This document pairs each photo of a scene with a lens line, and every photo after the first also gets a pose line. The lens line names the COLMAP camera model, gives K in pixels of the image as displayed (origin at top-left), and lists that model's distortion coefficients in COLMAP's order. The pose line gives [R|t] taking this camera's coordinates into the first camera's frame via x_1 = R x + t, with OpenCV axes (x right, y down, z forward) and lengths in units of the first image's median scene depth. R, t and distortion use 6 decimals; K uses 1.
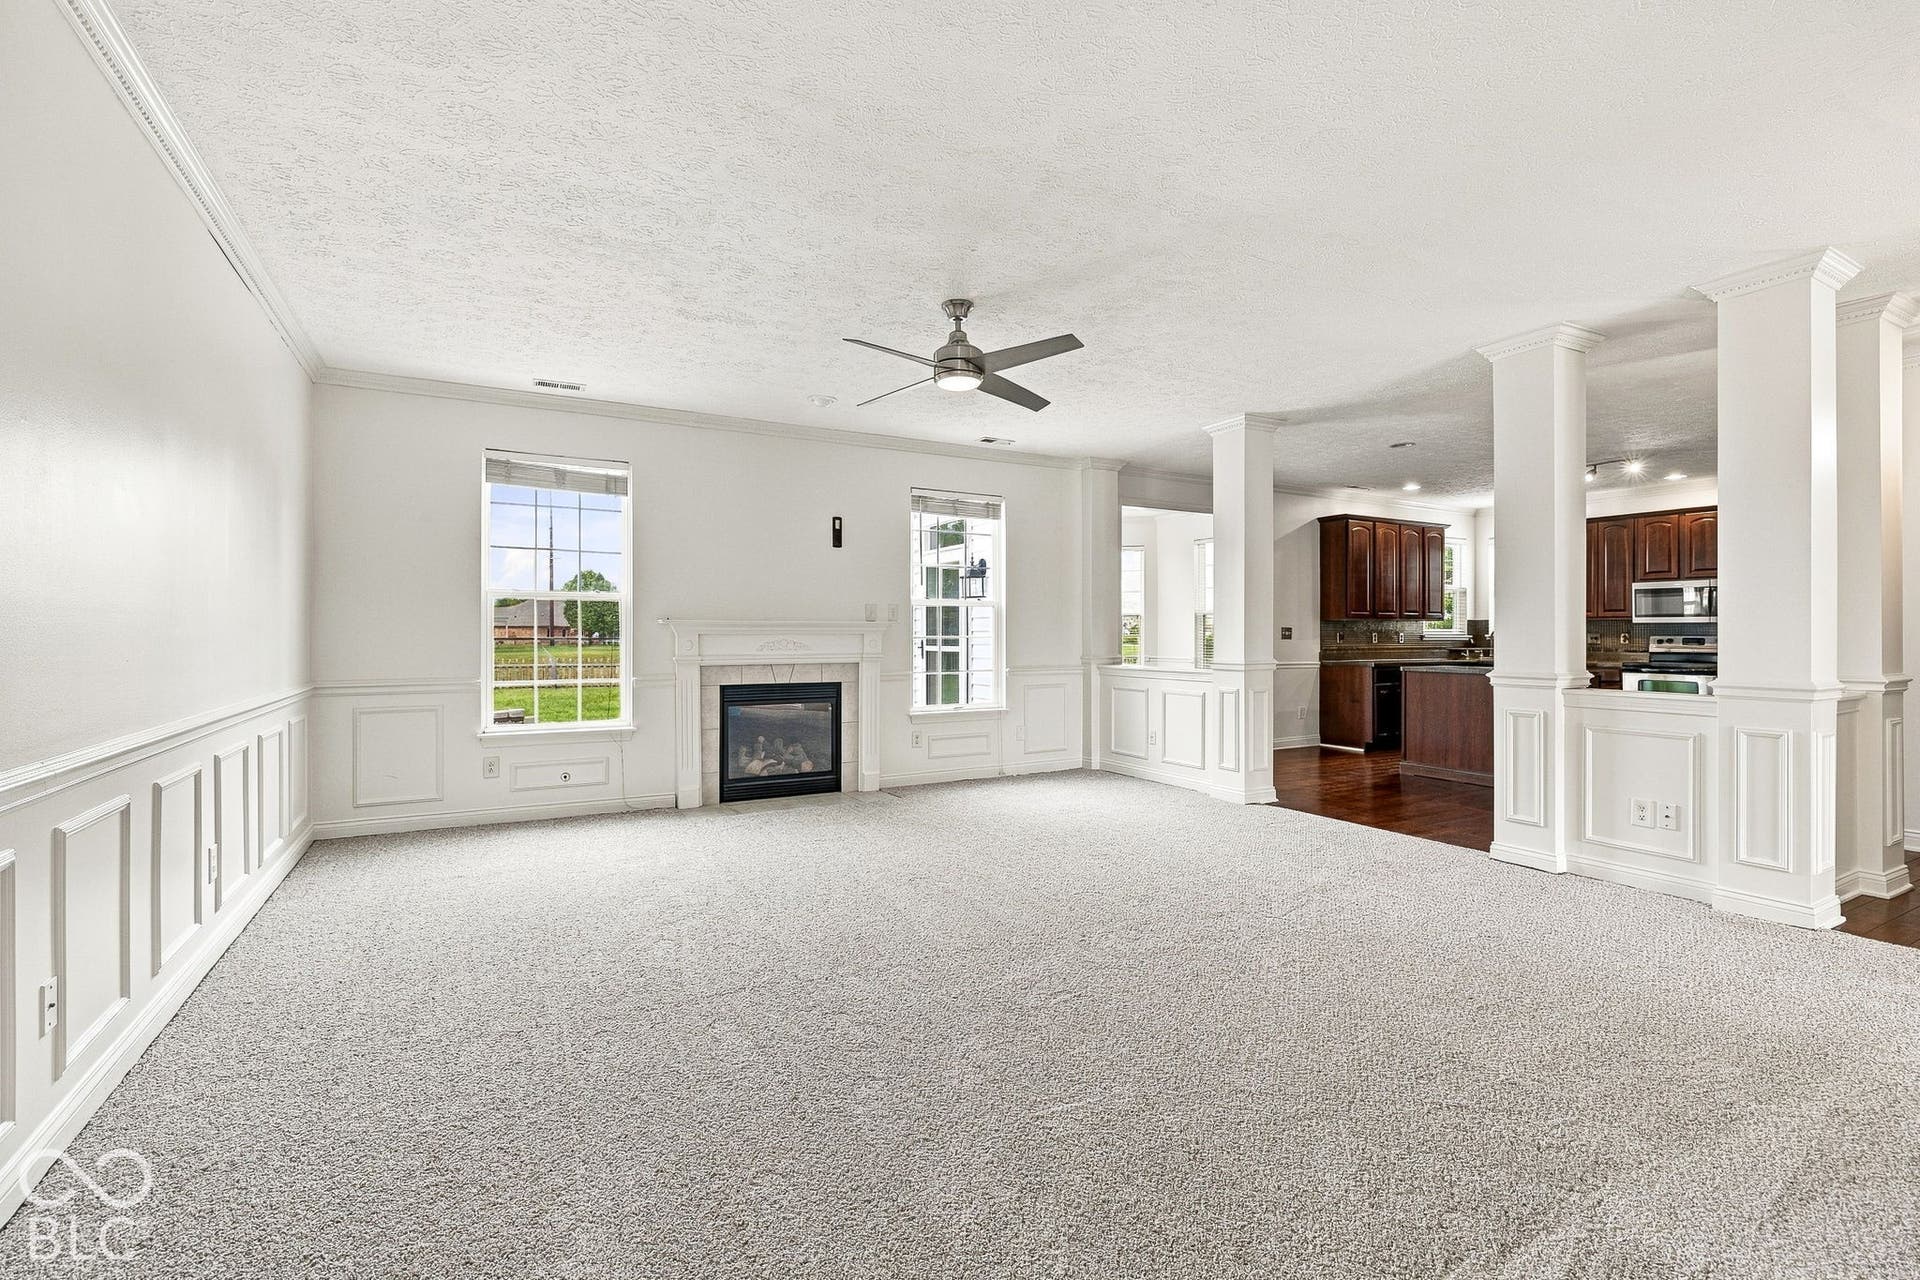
lens RADIAL K [[871.5, 0, 954.5], [0, 871.5, 635.7], [0, 0, 1]] dist [-0.000668, 0.000066]
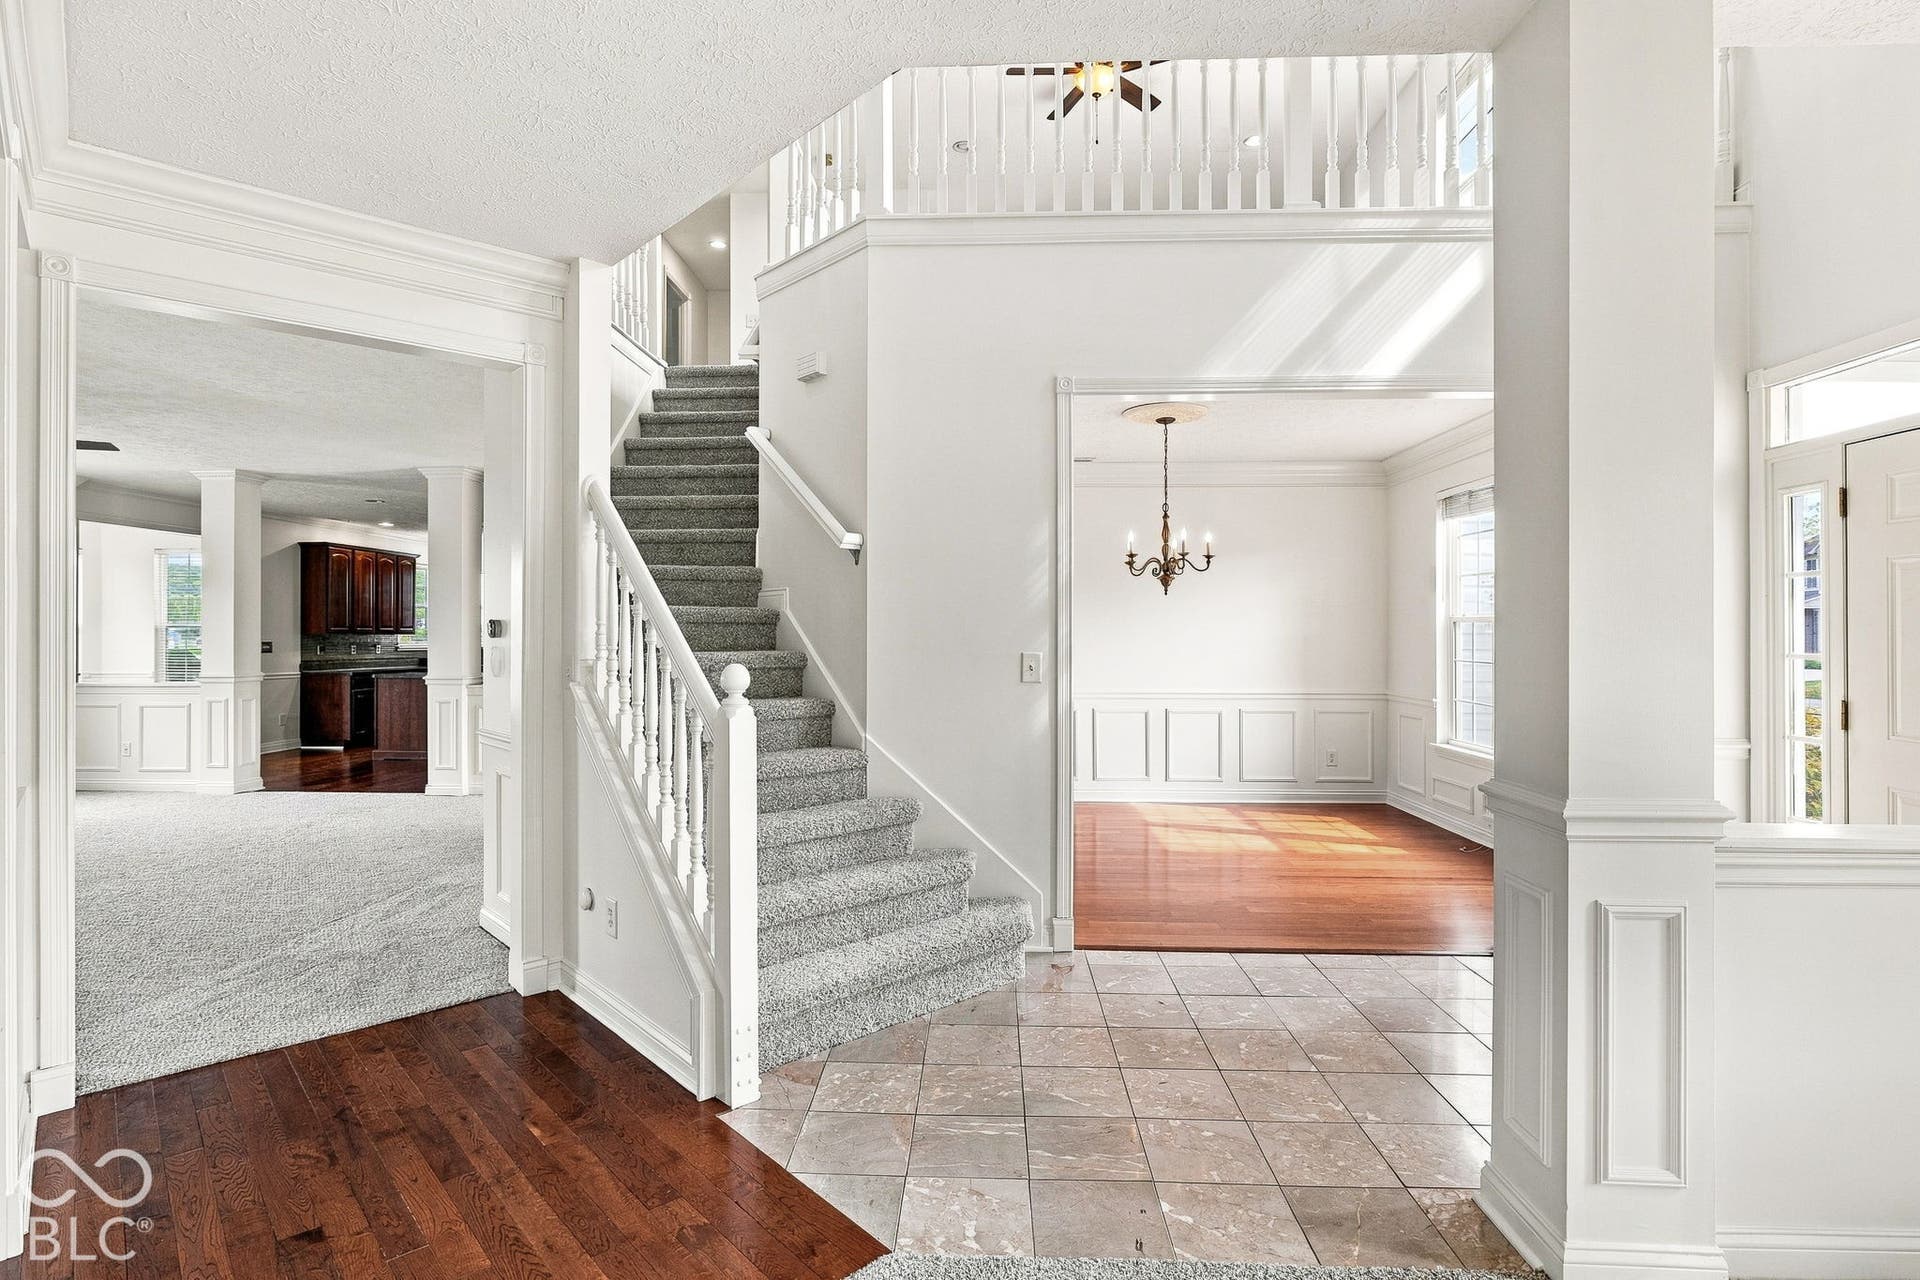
lens RADIAL K [[972.6, 0, 954.8], [0, 972.6, 632.6], [0, 0, 1]] dist [-0.002122, -0.000451]
pose [[0.544414, 0.001958, 0.838814, -0.165302], [0.002152, 0.999991, -0.003731, -0.014157], [-0.838814, 0.003836, 0.544405, -0.372605]]
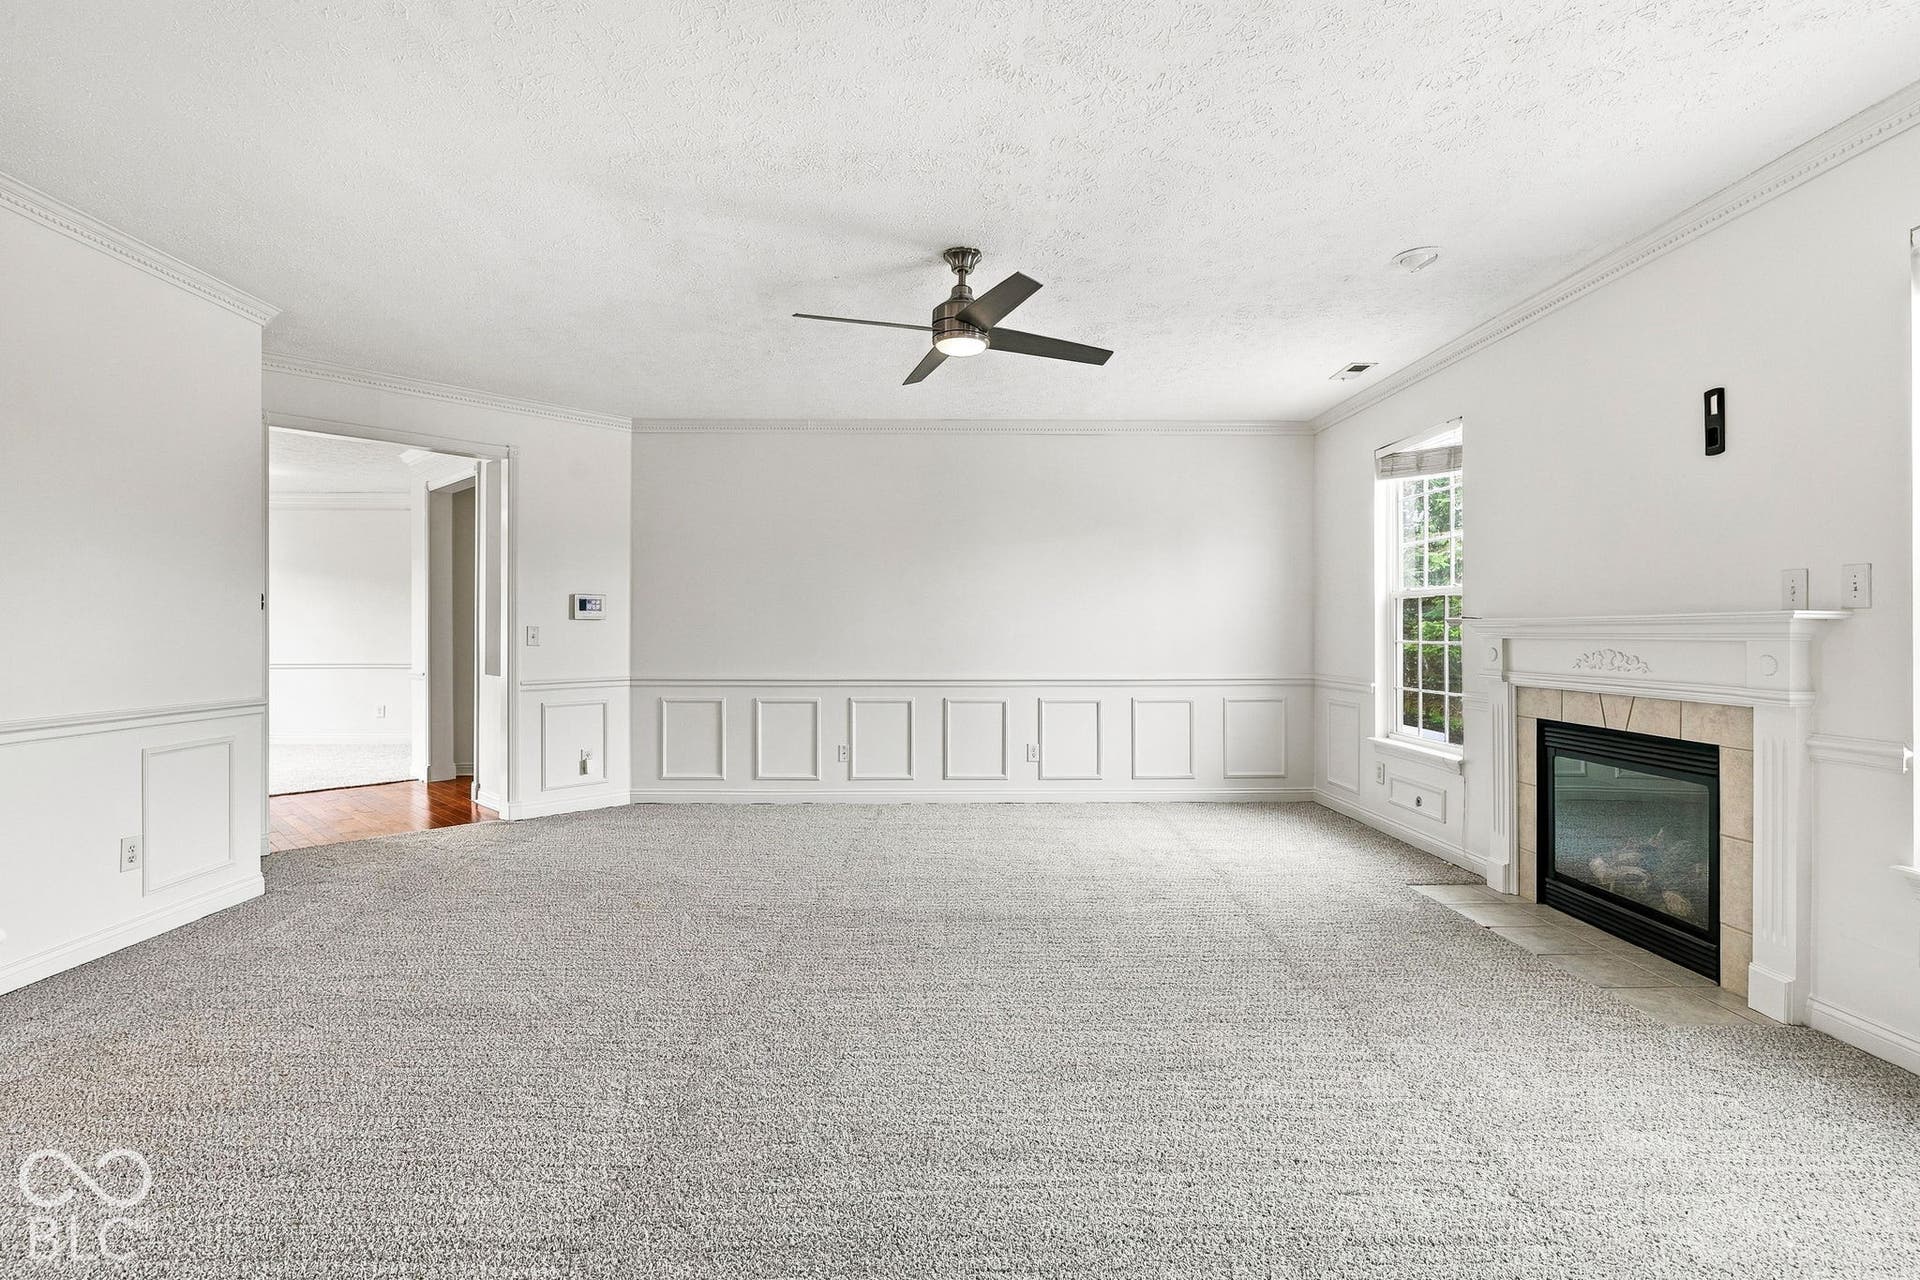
lens RADIAL K [[871.5, 0, 954.5], [0, 871.5, 635.7], [0, 0, 1]] dist [-0.000668, 0.000066]
pose [[-0.432563, 0.000184, -0.901604, 0.530142], [-0.005610, 0.999980, 0.002896, -0.004149], [0.901586, 0.006310, -0.432553, 0.962749]]
